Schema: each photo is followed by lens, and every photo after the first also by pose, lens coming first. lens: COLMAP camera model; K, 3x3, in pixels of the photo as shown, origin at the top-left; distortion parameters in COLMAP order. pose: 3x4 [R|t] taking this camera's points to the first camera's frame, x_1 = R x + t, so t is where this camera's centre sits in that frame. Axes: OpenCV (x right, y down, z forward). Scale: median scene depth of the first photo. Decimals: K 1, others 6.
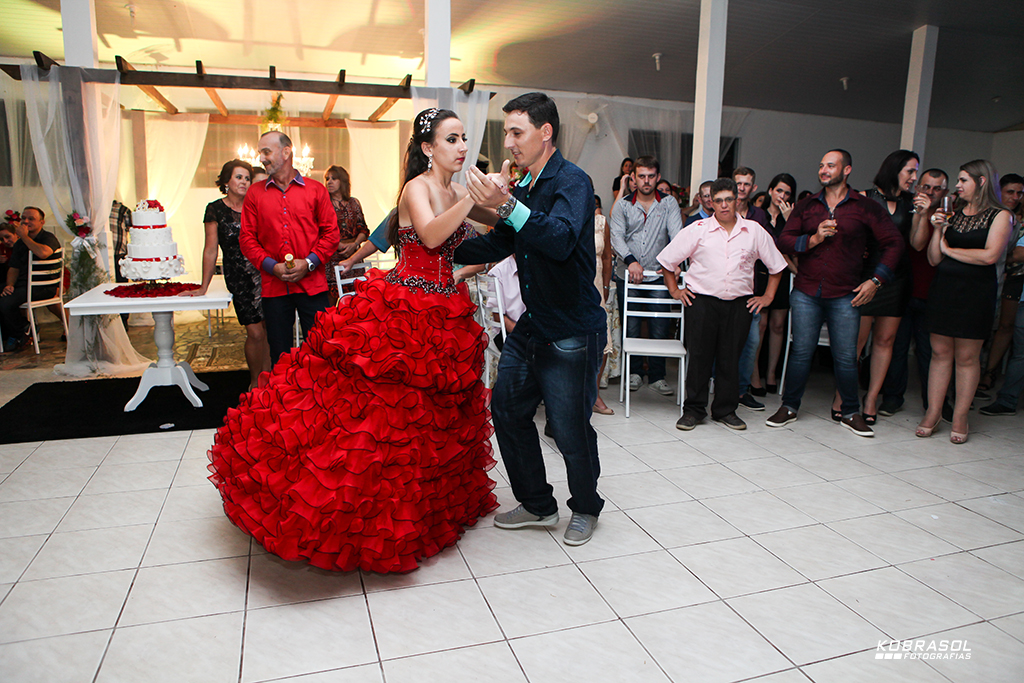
lens RADIAL K [[689.0, 0, 512.0], [0, 689.0, 341.5], [0, 0, 1]] dist [-0.087603, 0.059931]
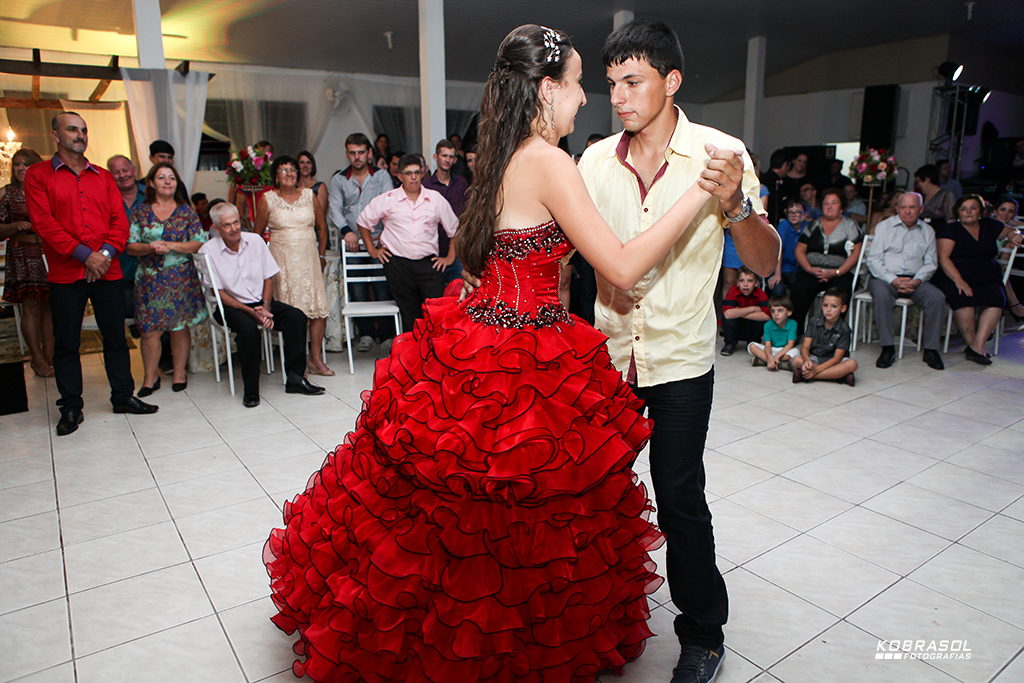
lens RADIAL K [[689.0, 0, 512.0], [0, 689.0, 341.5], [0, 0, 1]] dist [-0.087603, 0.059931]
pose [[0.956164, -0.097762, 0.276031, 0.097476], [0.087203, 0.994920, 0.050301, 0.021862], [-0.279547, -0.024025, 0.959832, -0.107386]]
